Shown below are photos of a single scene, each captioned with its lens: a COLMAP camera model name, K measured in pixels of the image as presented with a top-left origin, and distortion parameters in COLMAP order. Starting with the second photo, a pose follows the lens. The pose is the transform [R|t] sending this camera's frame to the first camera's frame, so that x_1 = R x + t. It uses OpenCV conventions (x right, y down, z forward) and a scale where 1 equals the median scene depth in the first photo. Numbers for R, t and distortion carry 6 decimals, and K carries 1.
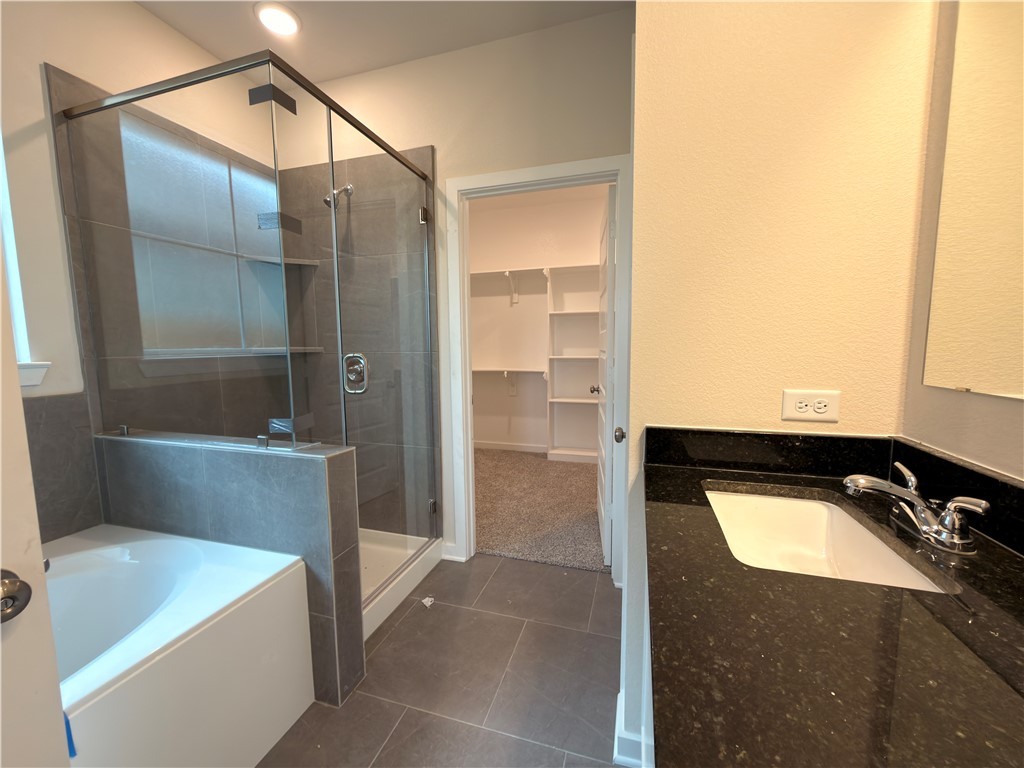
lens RADIAL K [[408.9, 0, 512.6], [0, 408.9, 386.6], [0, 0, 1]] dist [-0.000947, -0.000038]
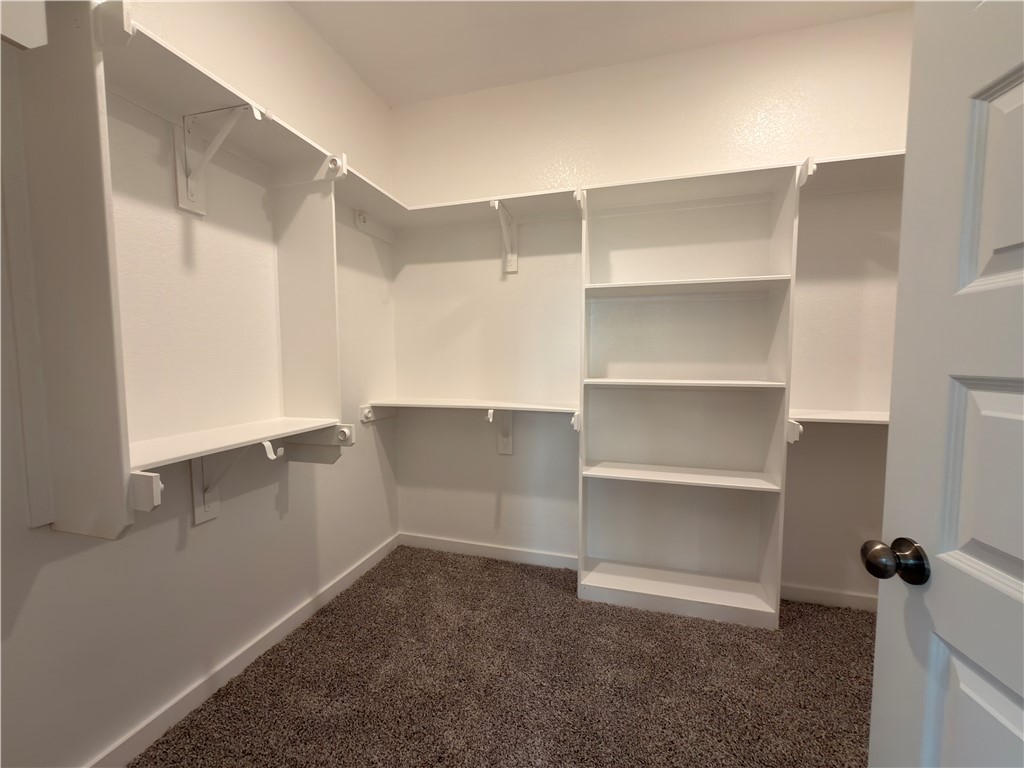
lens RADIAL K [[408.9, 0, 513.6], [0, 408.9, 384.9], [0, 0, 1]] dist [-0.000947, -0.000038]
pose [[0.999850, 0.007587, 0.015559, 0.002184], [-0.006913, 0.999054, -0.042933, -0.046239], [-0.015870, 0.042819, 0.998957, 0.521221]]
